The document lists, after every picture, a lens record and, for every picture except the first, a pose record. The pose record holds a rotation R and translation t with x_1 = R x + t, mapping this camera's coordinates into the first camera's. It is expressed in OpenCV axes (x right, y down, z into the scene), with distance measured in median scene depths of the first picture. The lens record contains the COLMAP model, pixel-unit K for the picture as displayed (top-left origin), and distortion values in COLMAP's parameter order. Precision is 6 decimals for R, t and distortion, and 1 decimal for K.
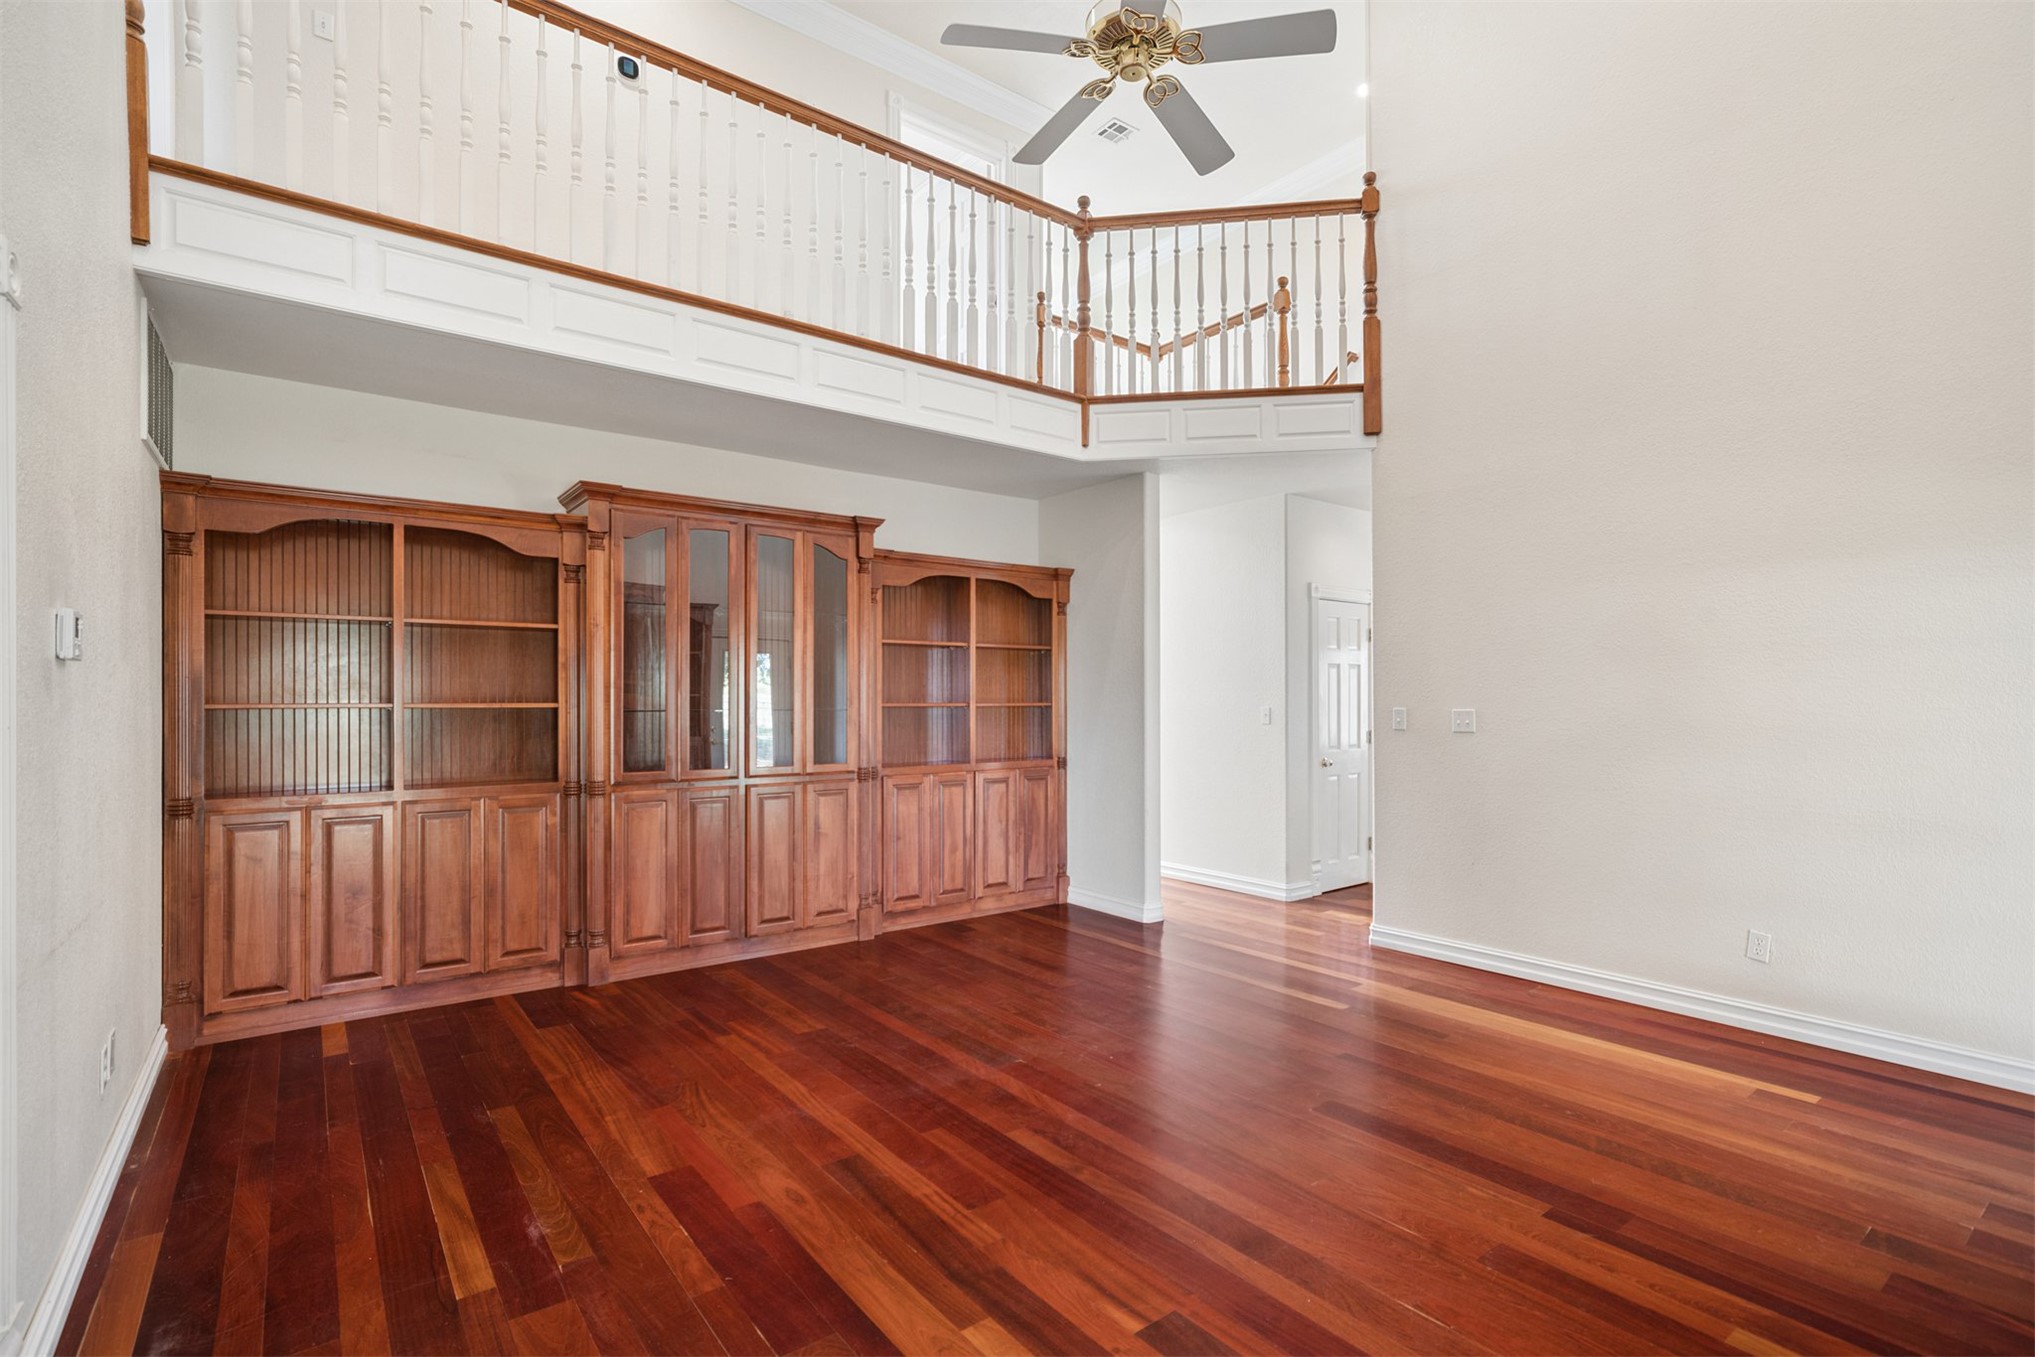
lens RADIAL K [[960.6, 0, 1017.5], [0, 960.6, 678.5], [0, 0, 1]] dist [0.002316, 0.000130]
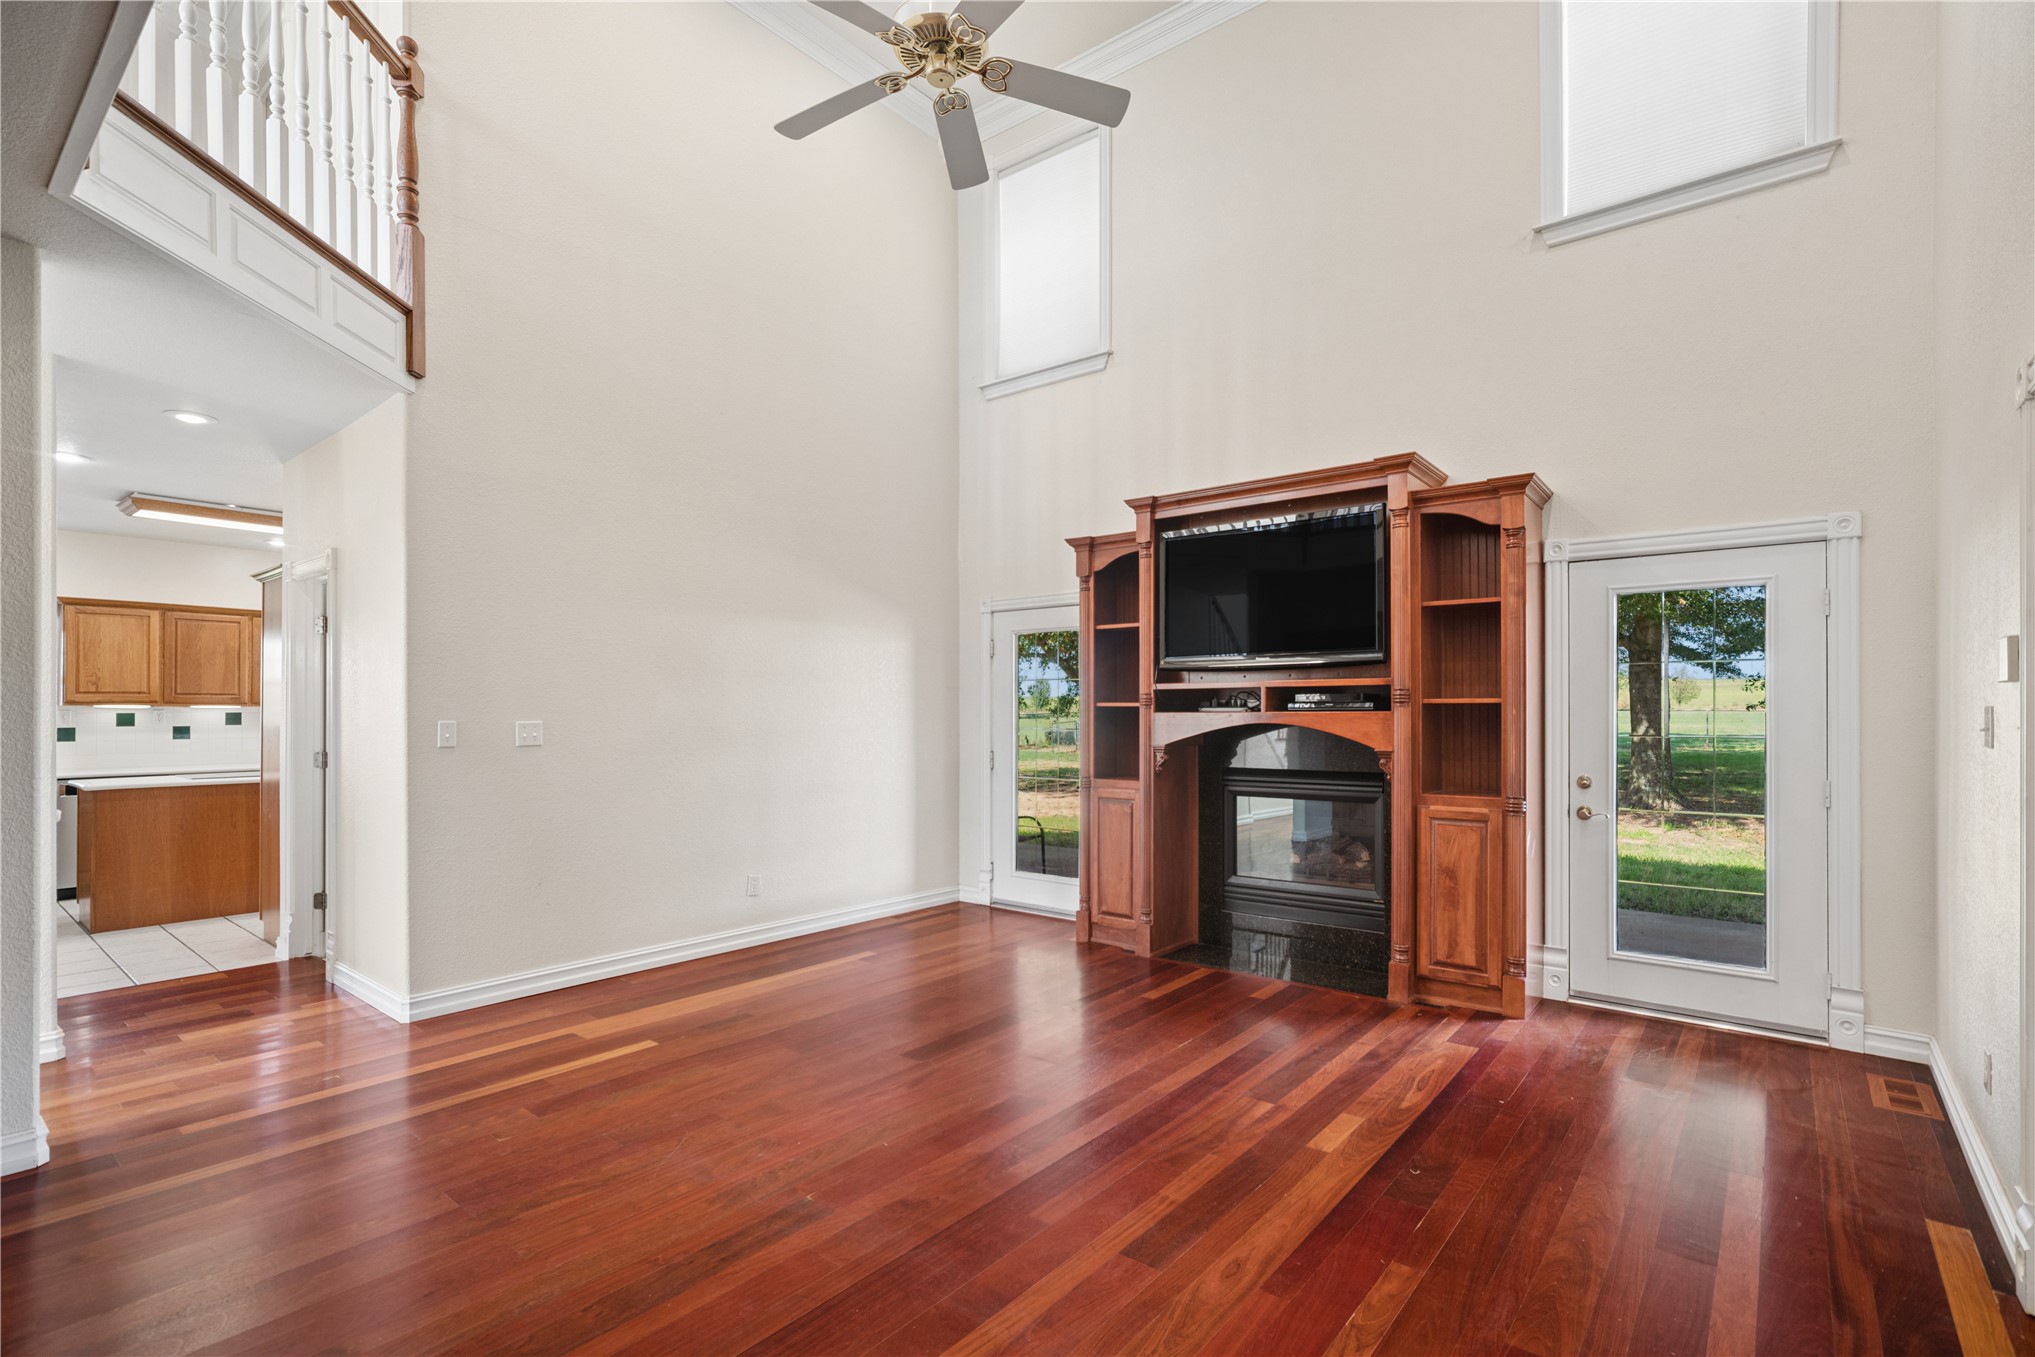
lens RADIAL K [[945.7, 0, 1053.3], [0, 945.7, 714.2], [0, 0, 1]] dist [-0.012760, -0.000171]
pose [[-0.254234, -0.000376, 0.967143, -0.701050], [-0.019284, 0.999803, -0.004681, 0.023458], [-0.966951, -0.019840, -0.254191, 0.947377]]
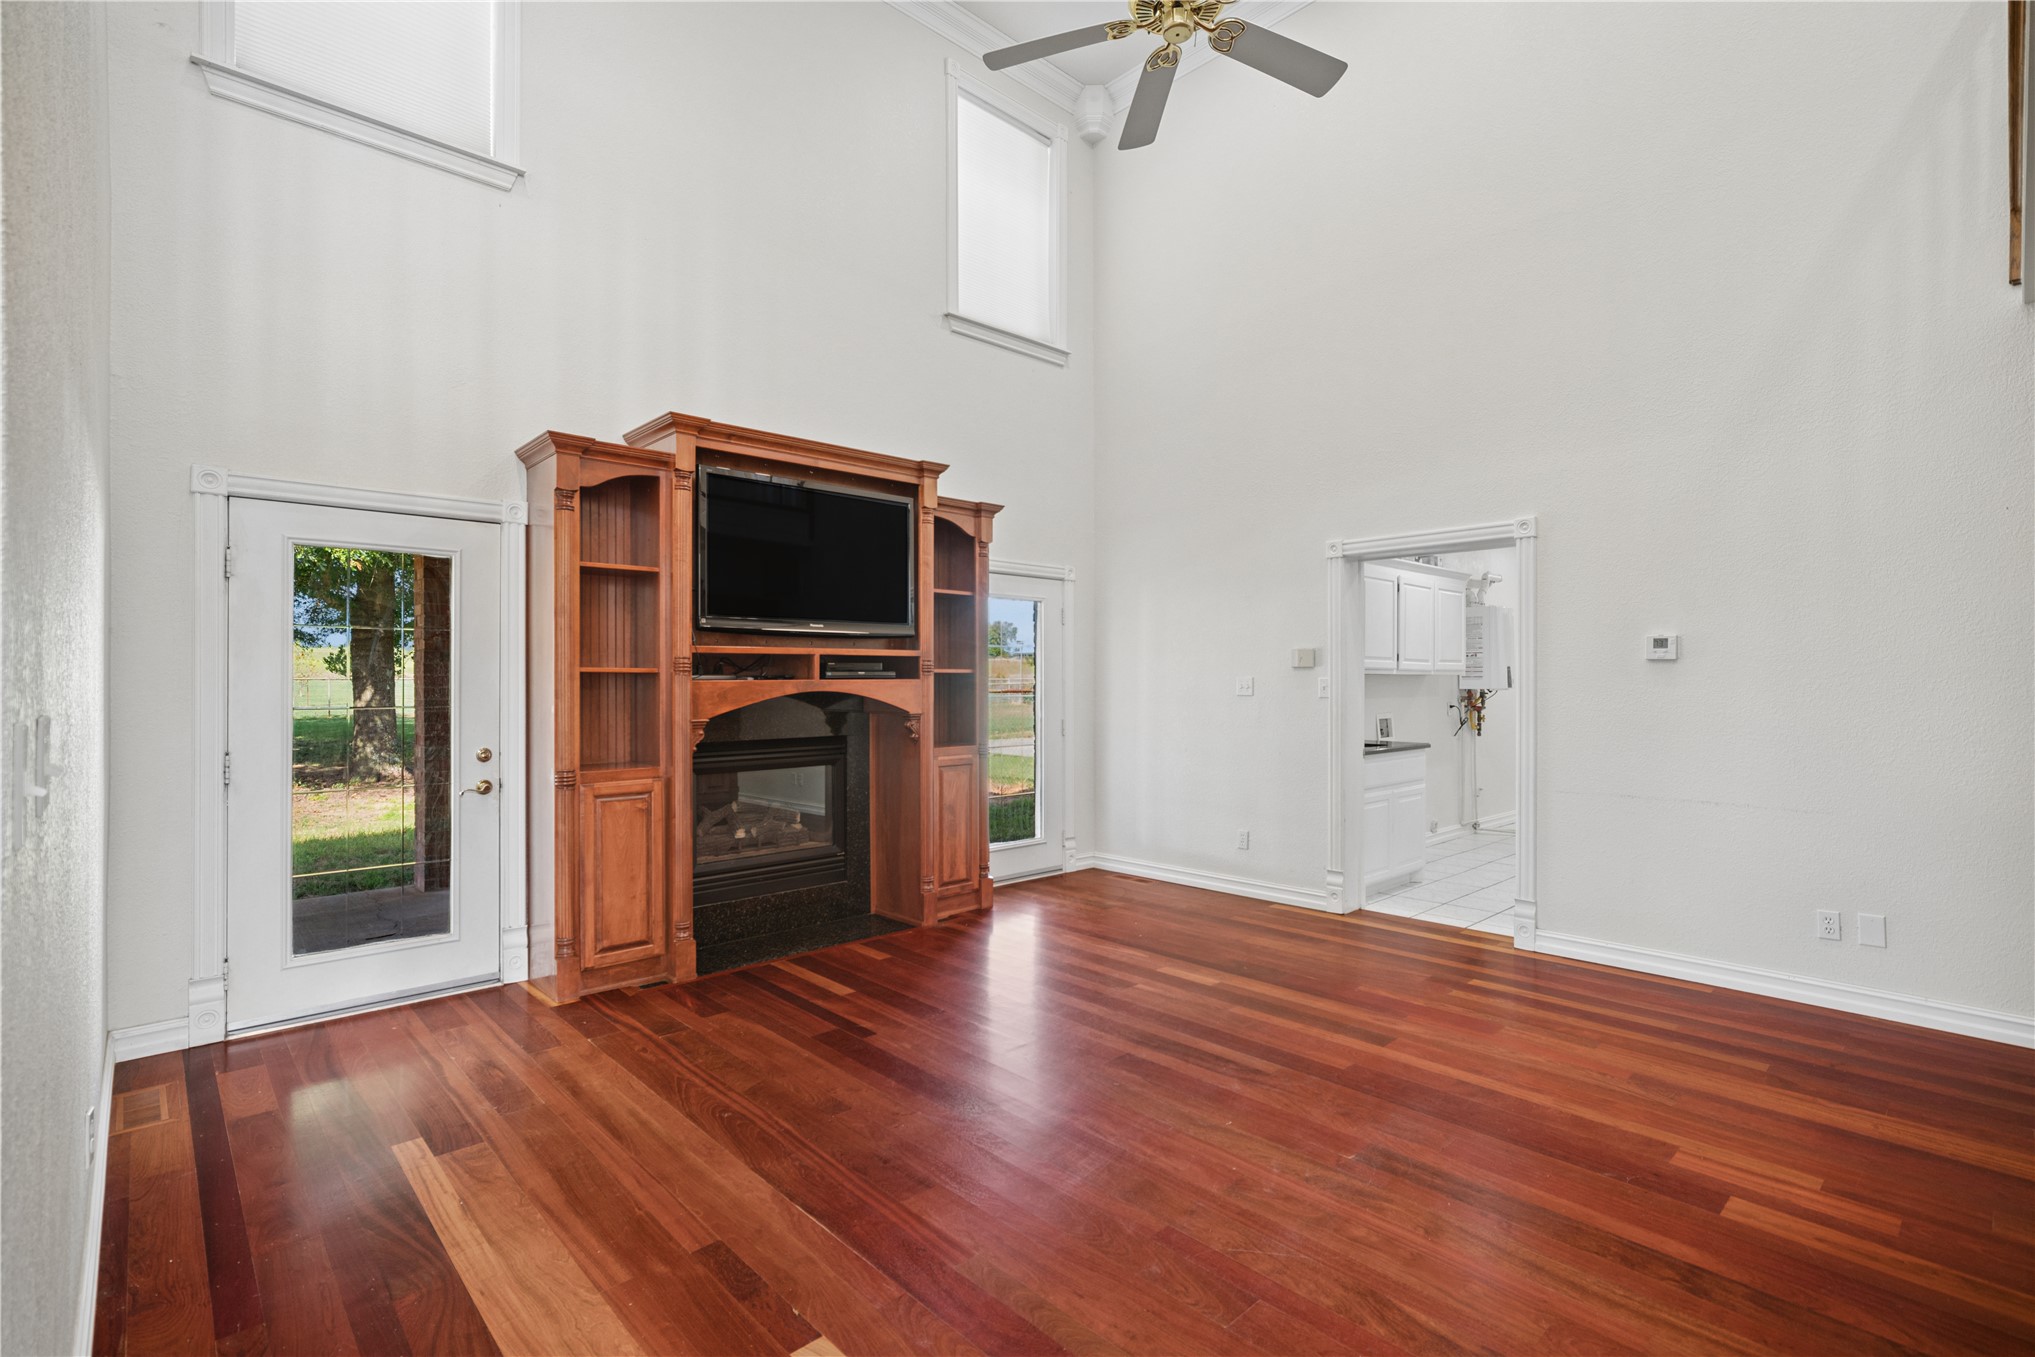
lens RADIAL K [[938.9, 0, 1017.5], [0, 938.9, 678.5], [0, 0, 1]] dist [-0.010866, -0.000023]
pose [[-0.994704, -0.000611, -0.102776, 0.316079], [0.001524, 0.999785, -0.020698, 0.033732], [0.102767, -0.020745, -0.994489, 1.605571]]
